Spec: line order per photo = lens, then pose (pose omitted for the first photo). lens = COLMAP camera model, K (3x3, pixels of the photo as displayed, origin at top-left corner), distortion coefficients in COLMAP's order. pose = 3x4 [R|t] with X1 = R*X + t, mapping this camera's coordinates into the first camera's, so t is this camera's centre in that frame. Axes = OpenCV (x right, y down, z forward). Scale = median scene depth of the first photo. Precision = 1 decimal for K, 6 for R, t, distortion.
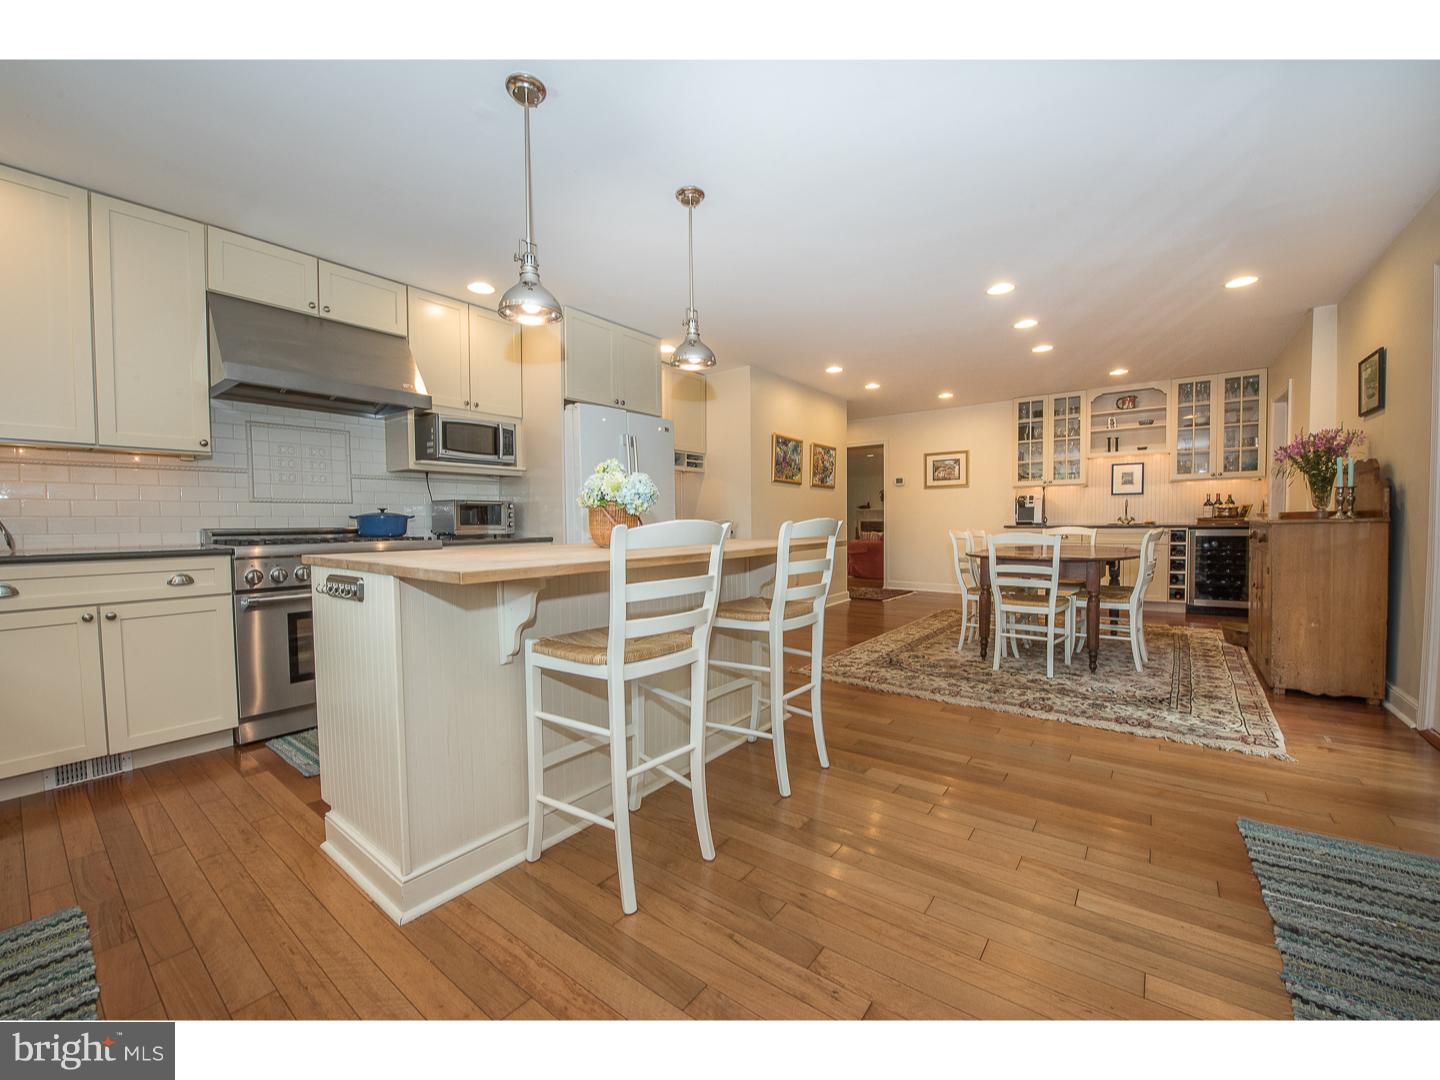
lens RADIAL K [[575.0, 0, 720.1], [0, 575.0, 538.1], [0, 0, 1]] dist [-0.019896, 0.000179]
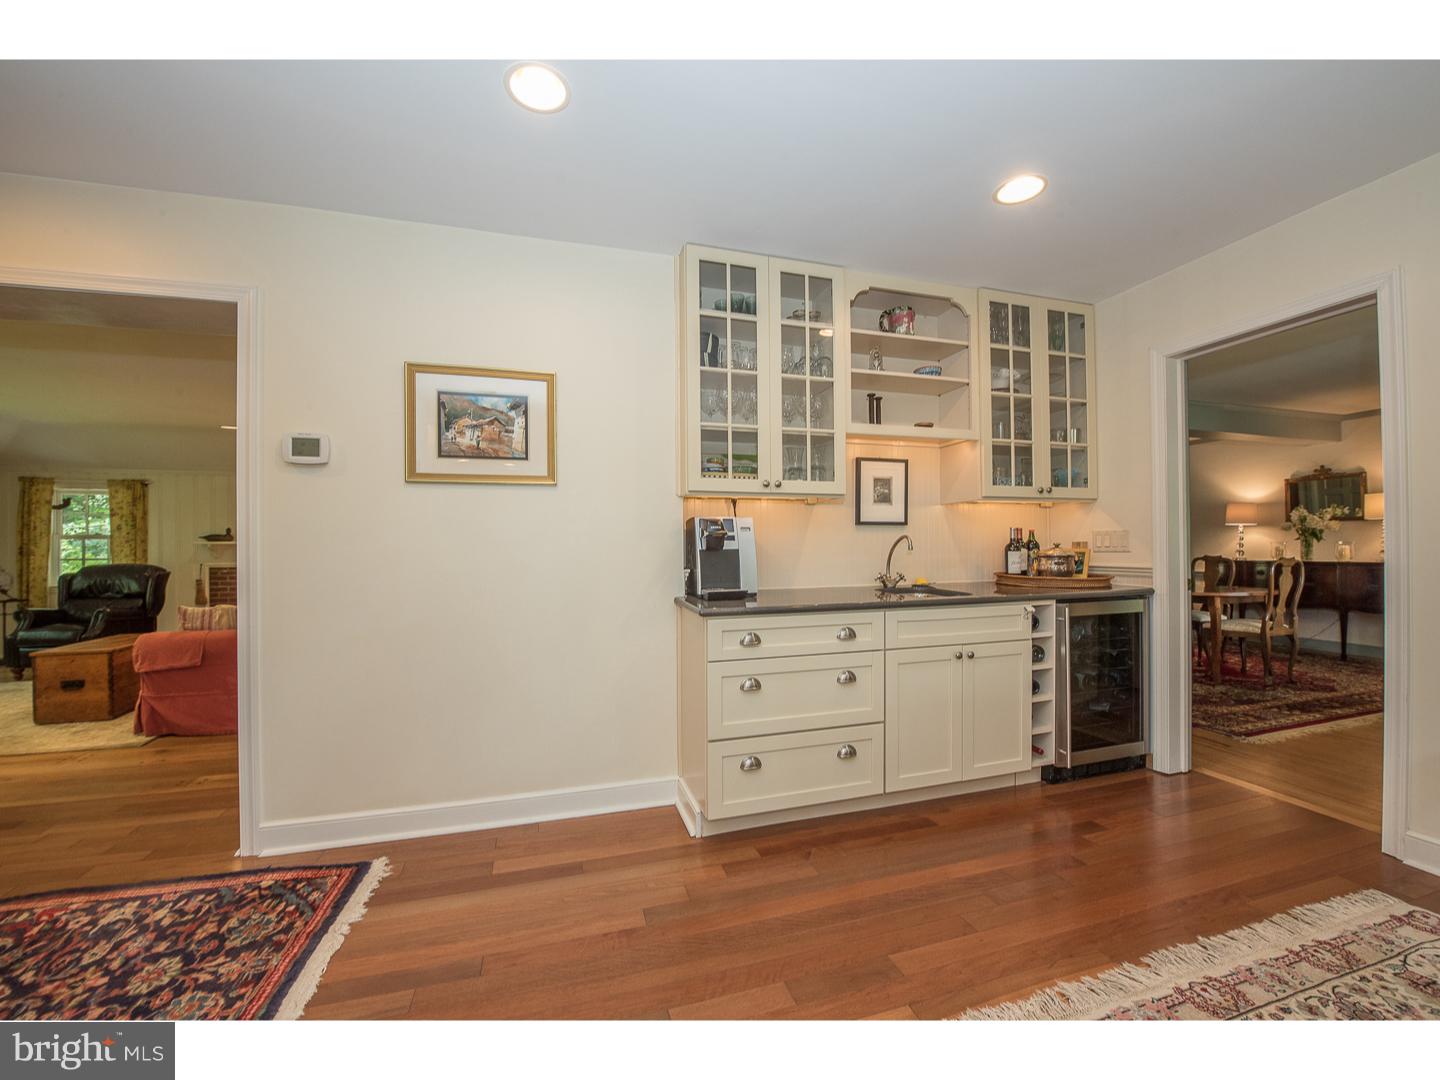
lens RADIAL K [[575.0, 0, 719.9], [0, 575.0, 544.5], [0, 0, 1]] dist [-0.019896, 0.000179]
pose [[0.563866, 0.010664, 0.825798, 0.233125], [0.026586, 0.999164, -0.031057, -0.045966], [-0.825439, 0.039467, 0.563111, 0.798950]]
